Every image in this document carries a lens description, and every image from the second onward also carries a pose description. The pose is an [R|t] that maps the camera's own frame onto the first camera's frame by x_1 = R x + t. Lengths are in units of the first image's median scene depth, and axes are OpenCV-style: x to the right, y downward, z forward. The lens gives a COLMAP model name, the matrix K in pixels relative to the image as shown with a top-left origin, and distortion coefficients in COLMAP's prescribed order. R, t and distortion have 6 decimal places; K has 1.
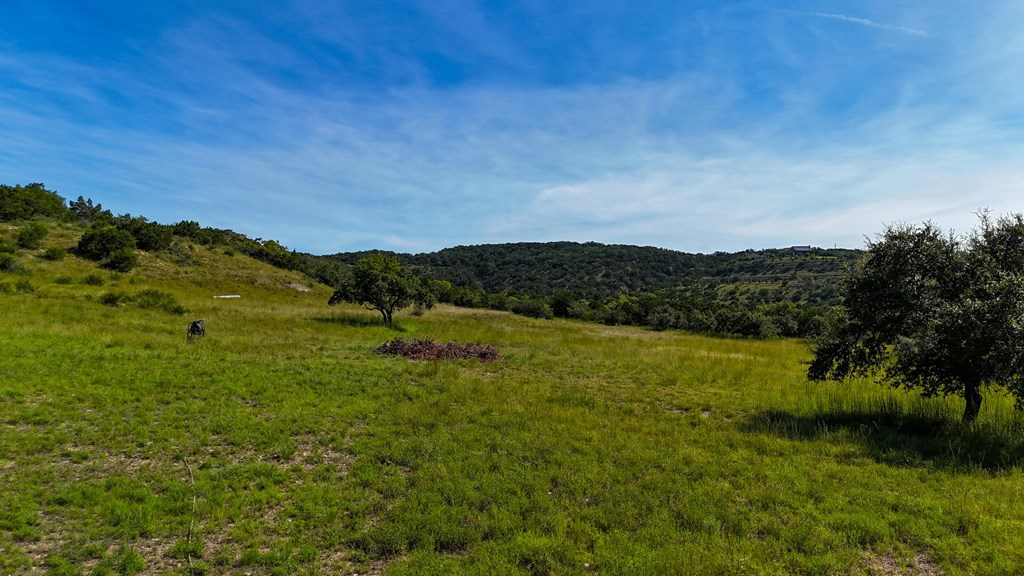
lens RADIAL K [[751.2, 0, 514.0], [0, 751.2, 303.8], [0, 0, 1]] dist [0.058482, -0.048398]
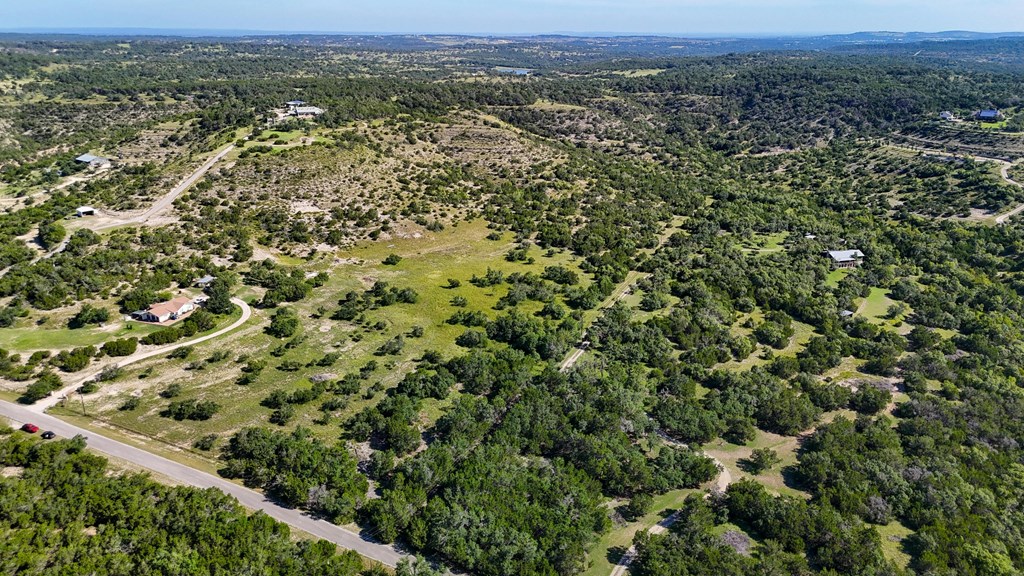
lens RADIAL K [[751.2, 0, 509.3], [0, 751.2, 288.5], [0, 0, 1]] dist [0.058482, -0.048398]
pose [[0.835863, 0.177287, -0.519521, 0.390838], [-0.002963, 0.947855, 0.318689, -0.174376], [0.548930, -0.264841, 0.792802, -0.362159]]
